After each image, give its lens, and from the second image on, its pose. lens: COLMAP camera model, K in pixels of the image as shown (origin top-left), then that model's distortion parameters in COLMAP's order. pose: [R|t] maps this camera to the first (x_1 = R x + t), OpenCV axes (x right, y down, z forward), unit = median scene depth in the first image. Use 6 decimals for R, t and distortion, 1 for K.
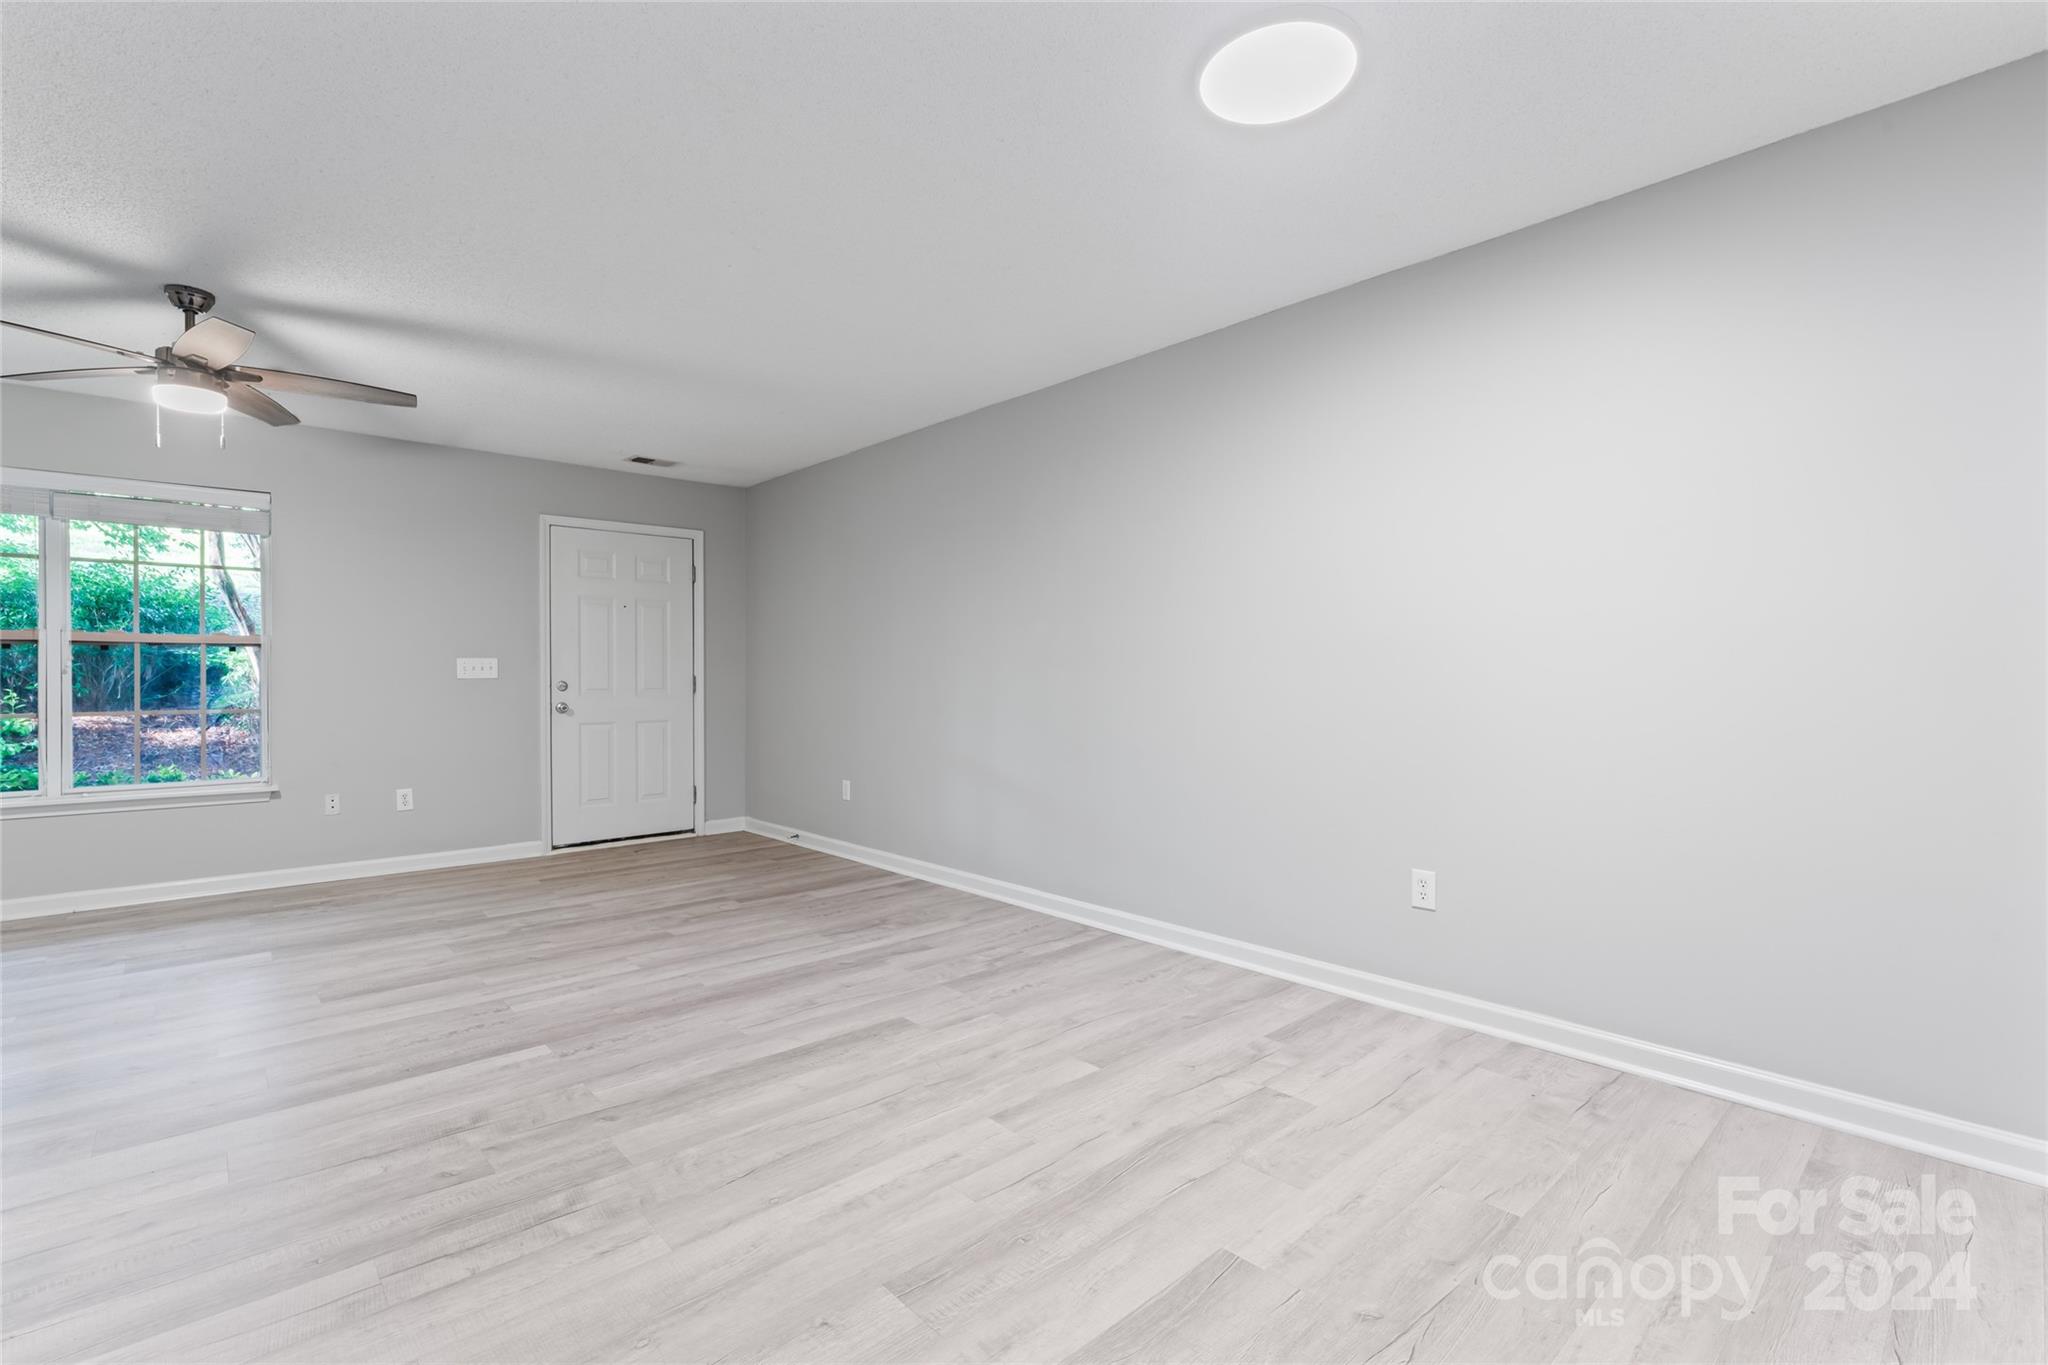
lens RADIAL K [[924.4, 0, 1028.0], [0, 924.4, 675.5], [0, 0, 1]] dist [-0.003619, 0.001425]
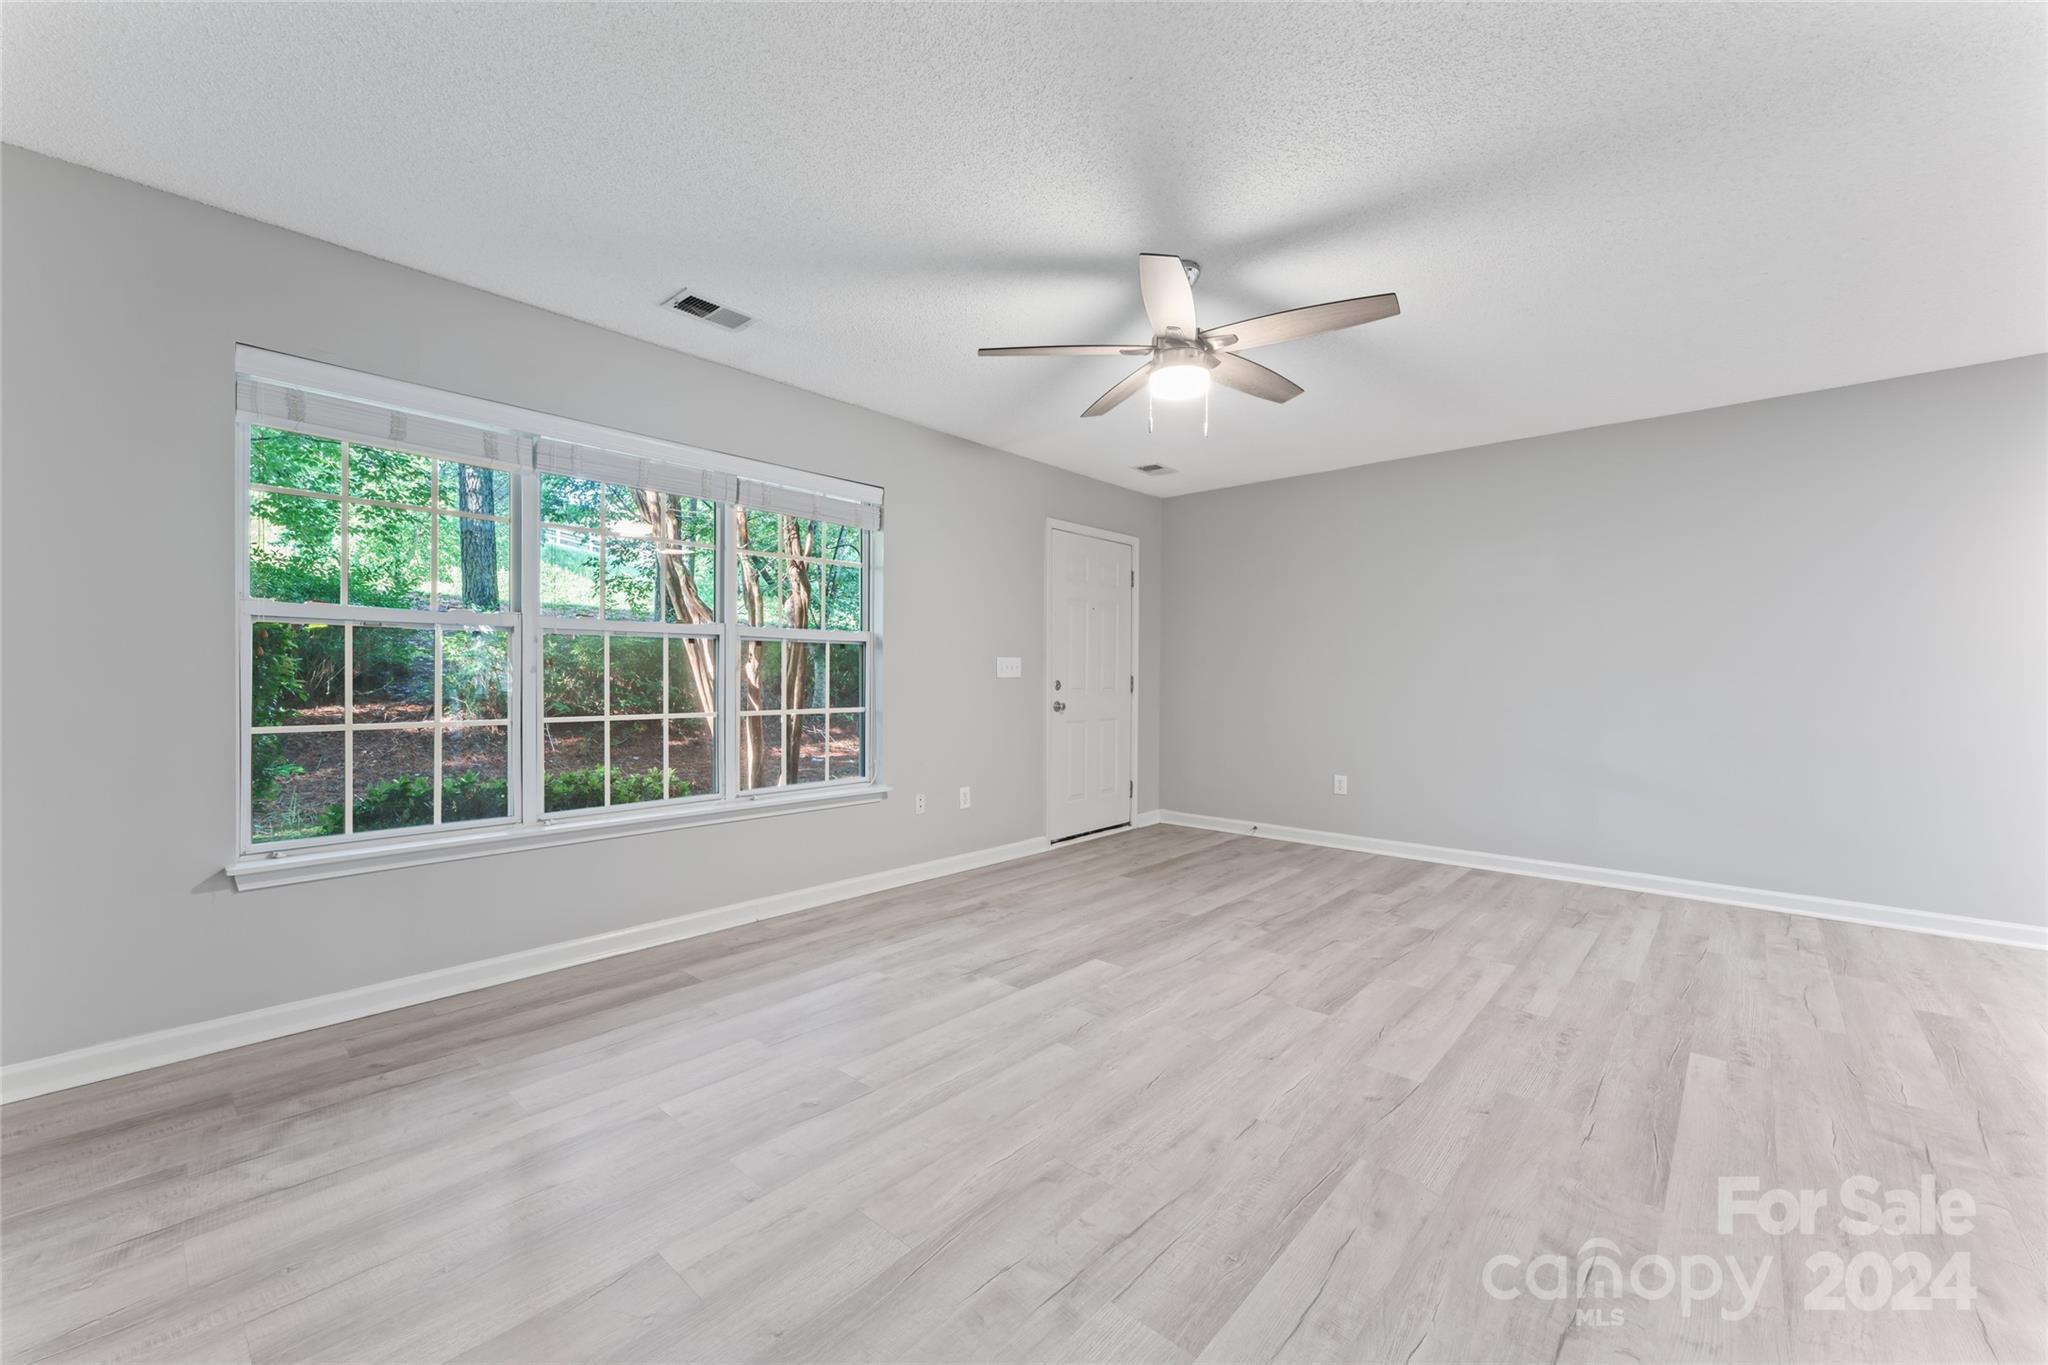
lens RADIAL K [[814.8, 0, 1026.4], [0, 814.8, 687.9], [0, 0, 1]] dist [0.000552, 0.000281]
pose [[0.994814, 0.005097, 0.101583, -1.041282], [-0.006629, 0.999869, 0.014749, 0.001270], [-0.101494, -0.015346, 0.994718, 0.165736]]
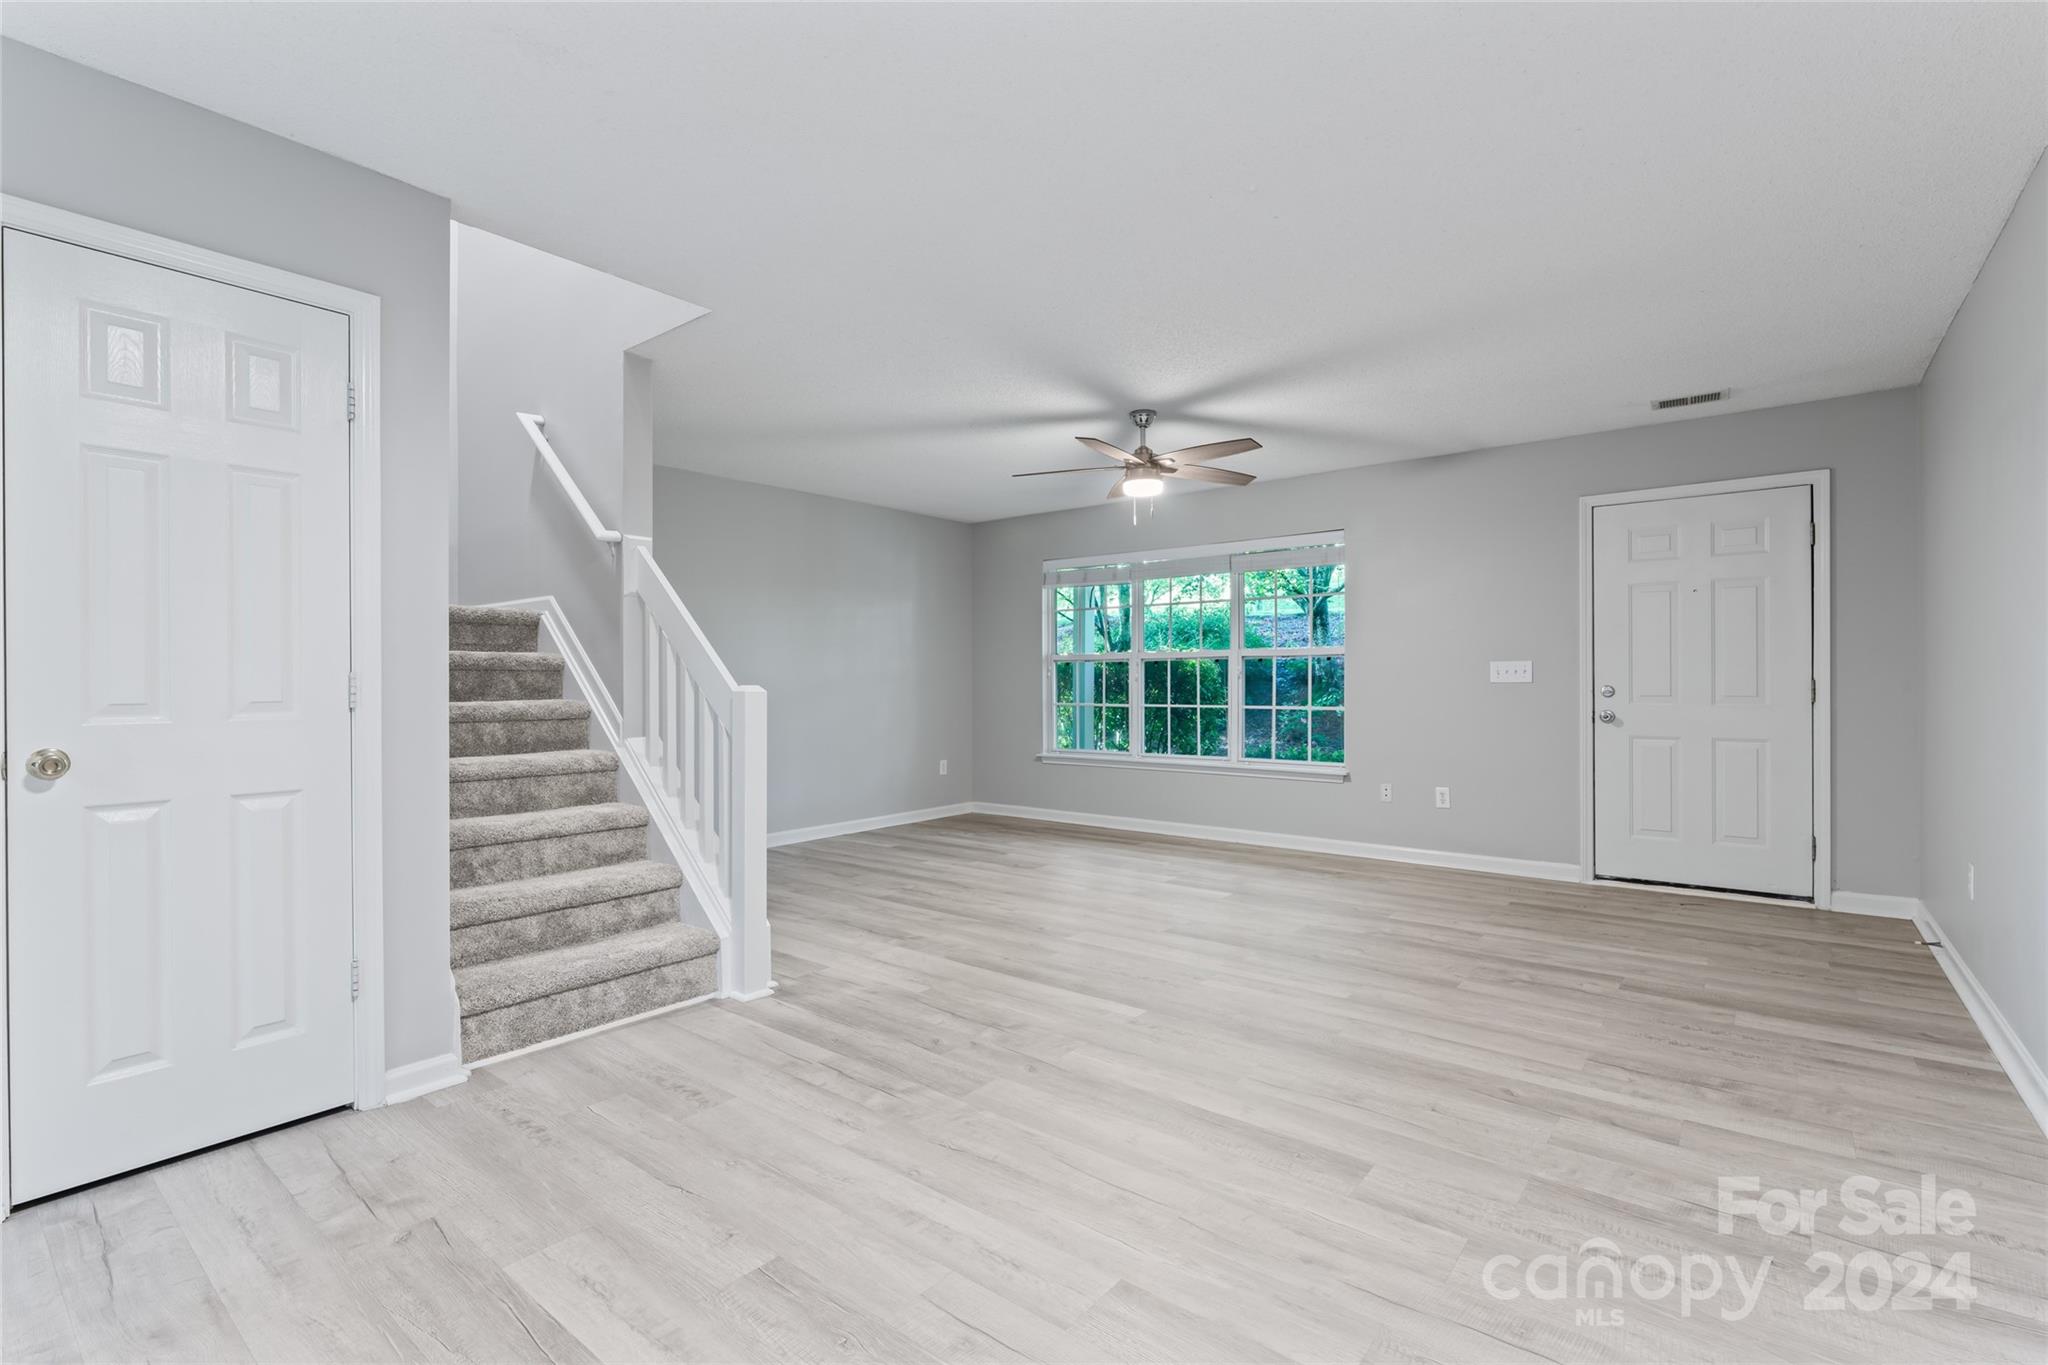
lens RADIAL K [[924.4, 0, 1005.0], [0, 924.4, 691.5], [0, 0, 1]] dist [-0.003619, 0.001425]
pose [[0.144088, 0.013071, -0.989479, 0.440808], [0.002610, 0.999904, 0.013588, -0.003398], [0.989561, -0.004540, 0.144040, 0.526334]]
